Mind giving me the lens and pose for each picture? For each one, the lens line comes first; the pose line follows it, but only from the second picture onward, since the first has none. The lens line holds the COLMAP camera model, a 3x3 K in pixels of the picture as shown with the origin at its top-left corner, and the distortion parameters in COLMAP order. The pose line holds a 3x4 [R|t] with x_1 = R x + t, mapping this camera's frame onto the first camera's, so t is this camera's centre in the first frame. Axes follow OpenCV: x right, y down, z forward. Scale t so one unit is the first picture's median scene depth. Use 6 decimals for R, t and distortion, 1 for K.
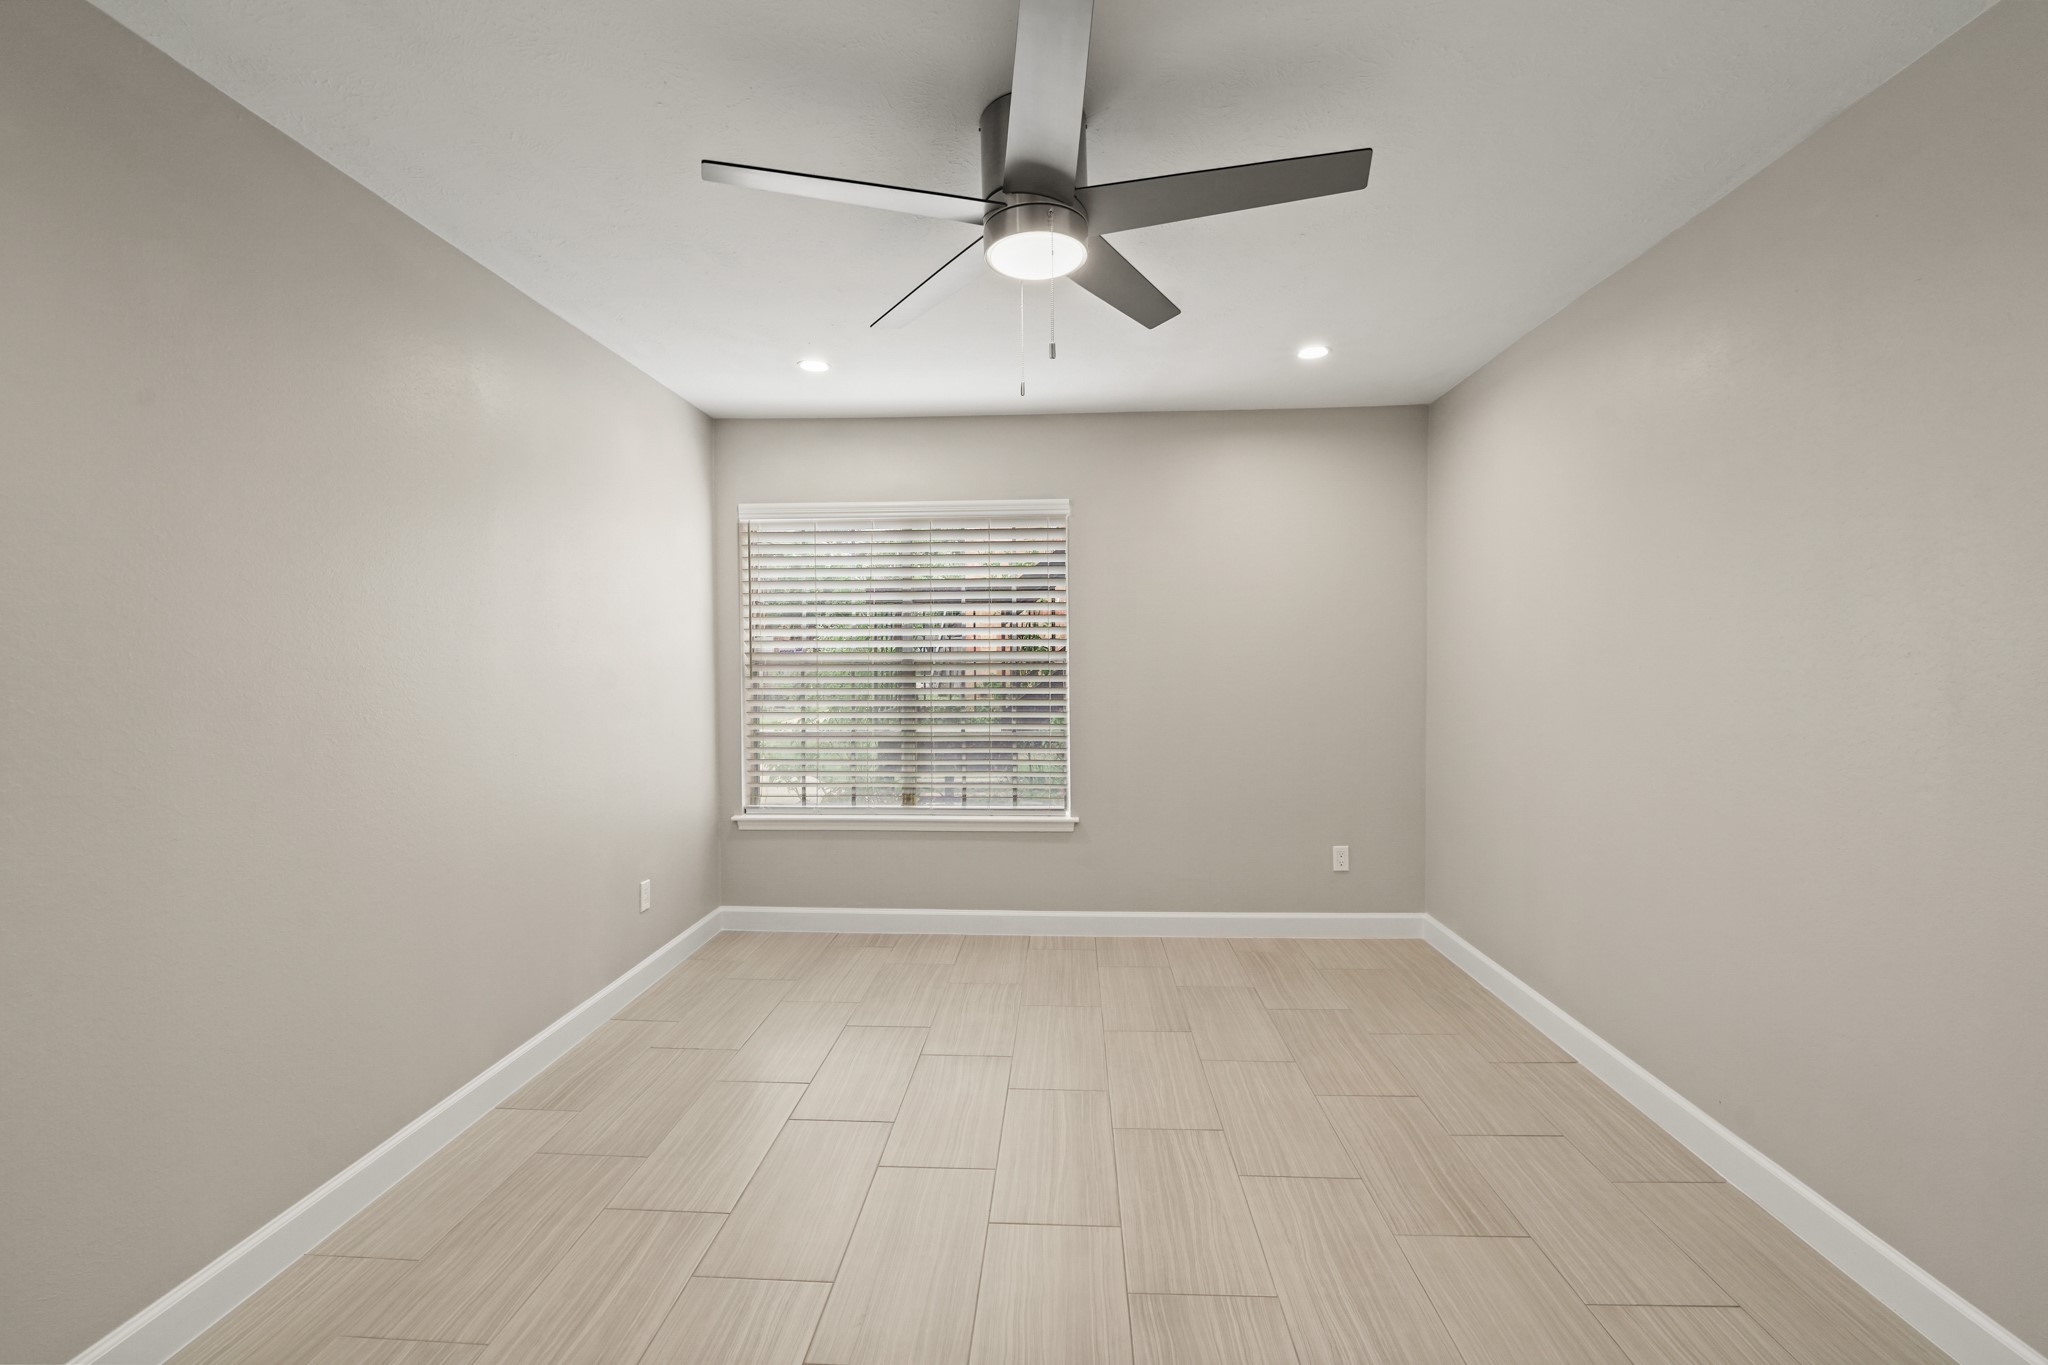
lens RADIAL K [[842.0, 0, 1027.7], [0, 842.0, 664.9], [0, 0, 1]] dist [0.000220, -0.000211]
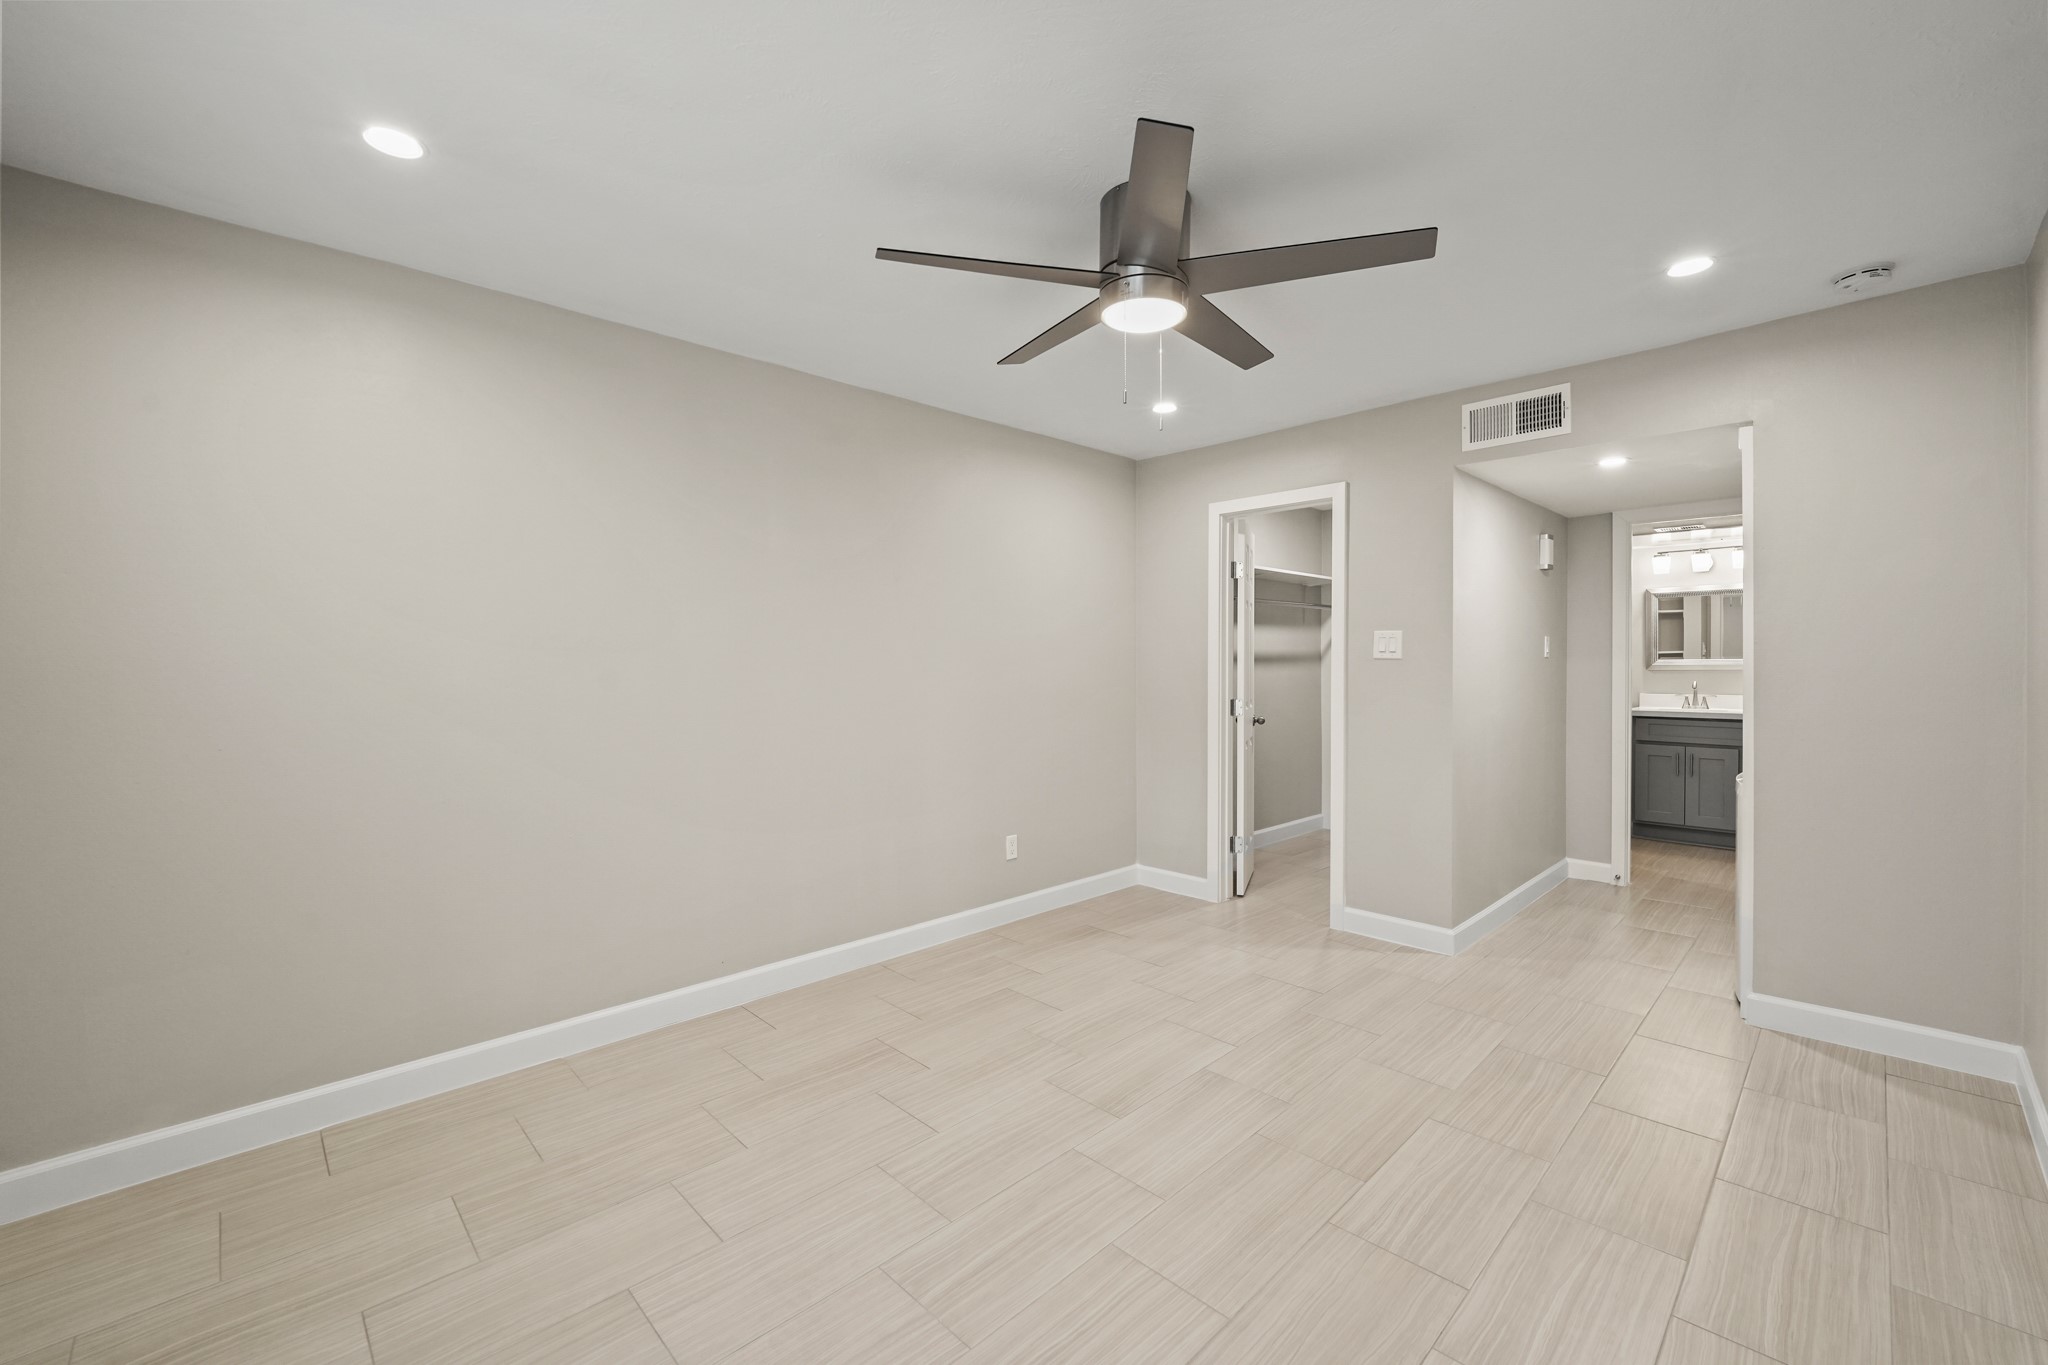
lens RADIAL K [[842.0, 0, 1021.3], [0, 842.0, 679.6], [0, 0, 1]] dist [0.000220, -0.000211]
pose [[-0.732596, -0.003885, 0.680652, -0.550710], [0.011136, 0.999781, 0.017692, 0.001060], [-0.680572, 0.020541, -0.732393, 1.664886]]
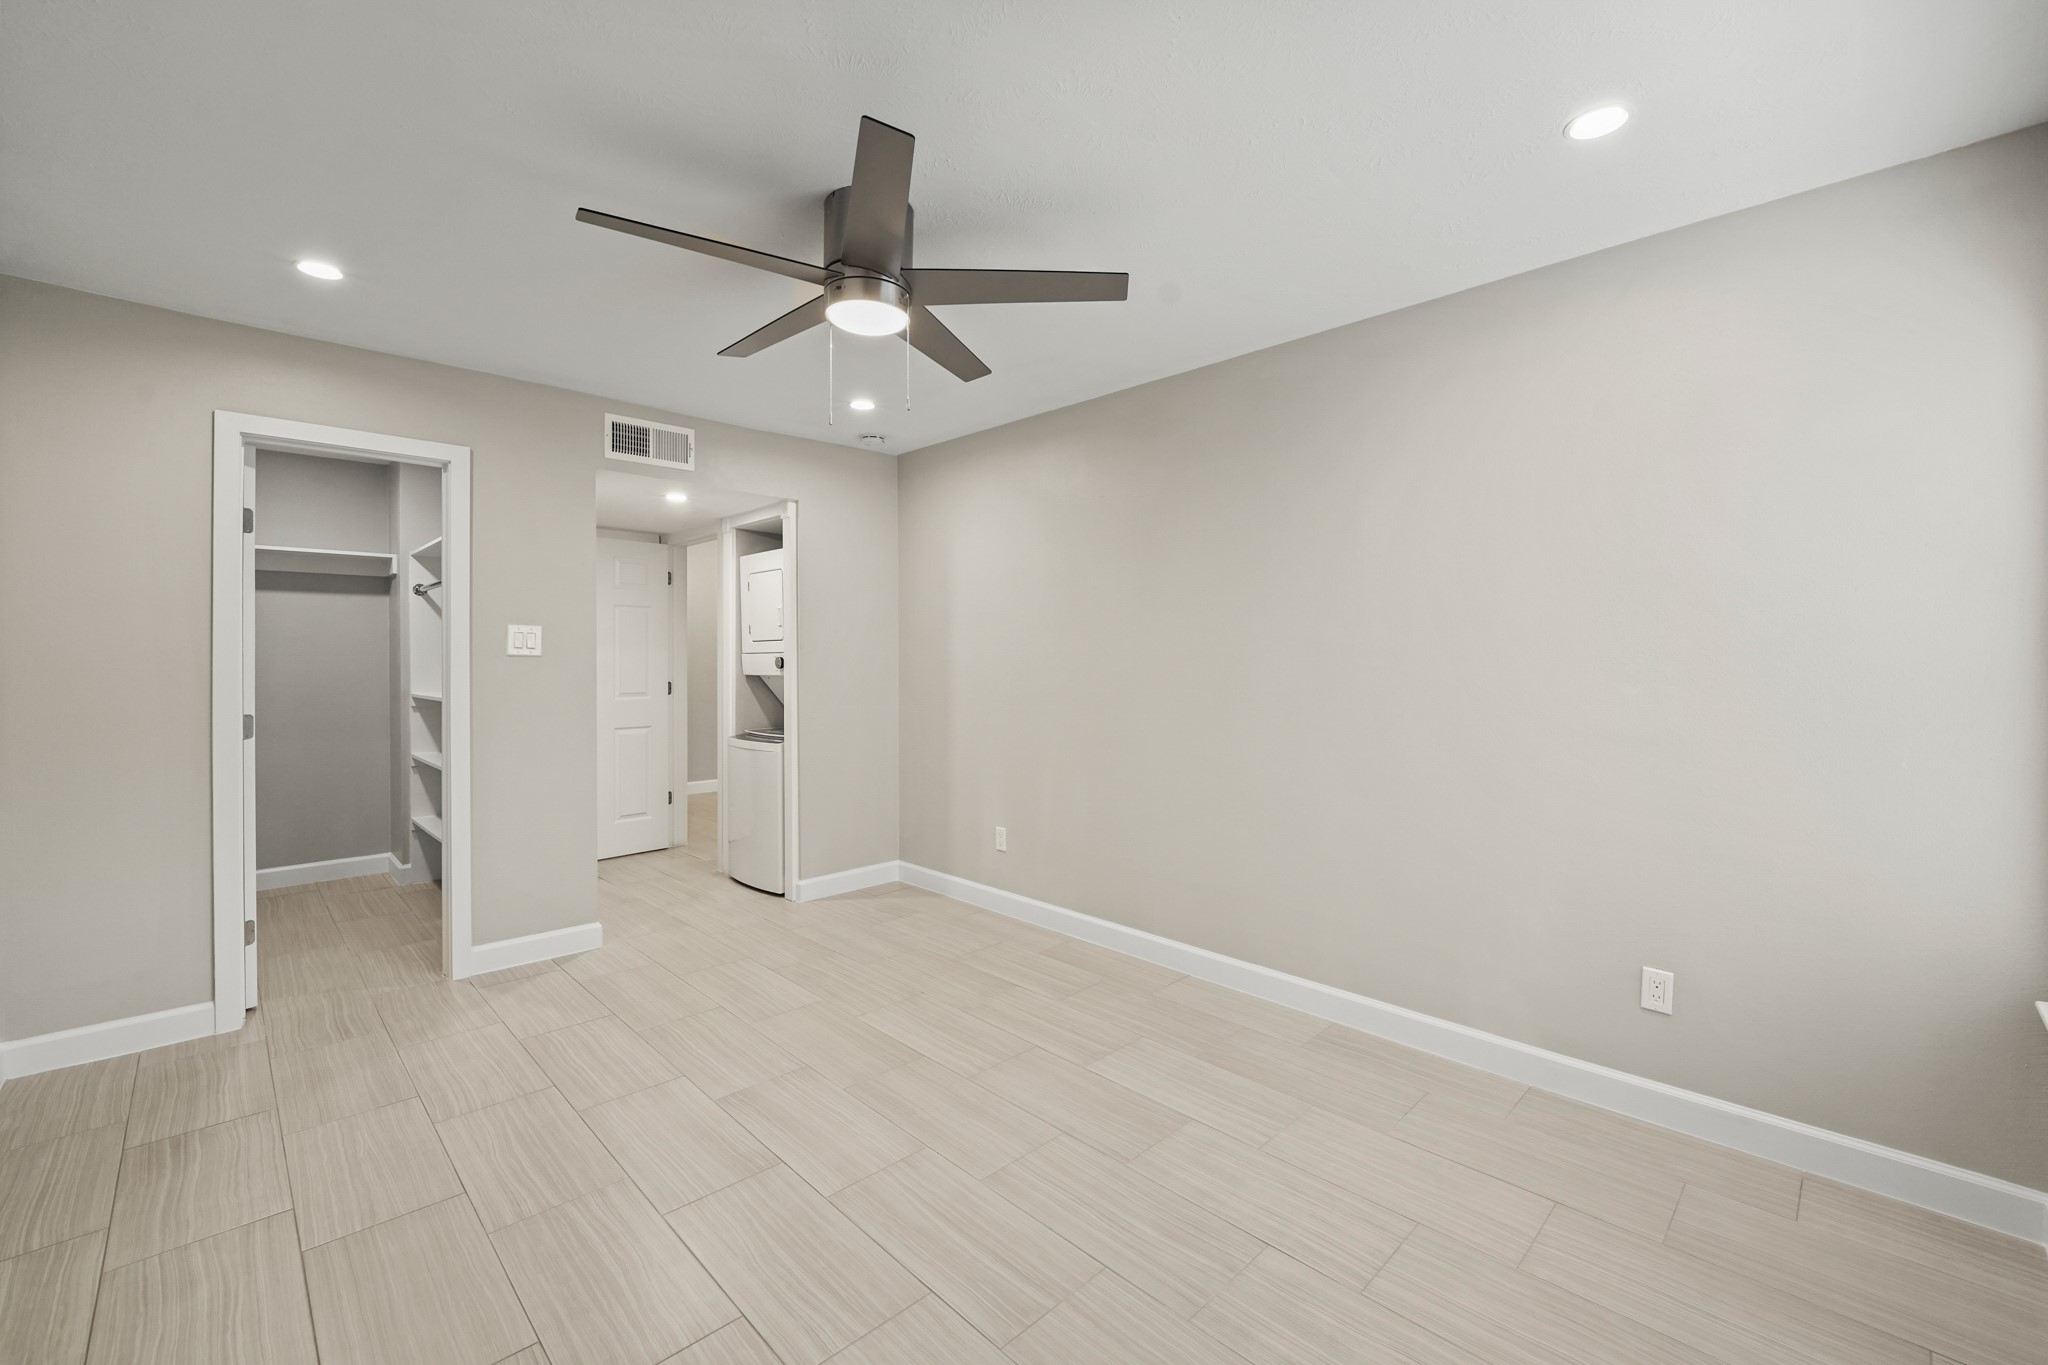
lens RADIAL K [[842.0, 0, 1036.0], [0, 842.0, 670.8], [0, 0, 1]] dist [0.000220, -0.000211]
pose [[-0.671173, 0.013837, -0.741172, 0.619302], [-0.000575, 0.999816, 0.019186, -0.005837], [0.741301, 0.013304, -0.671041, 1.666879]]
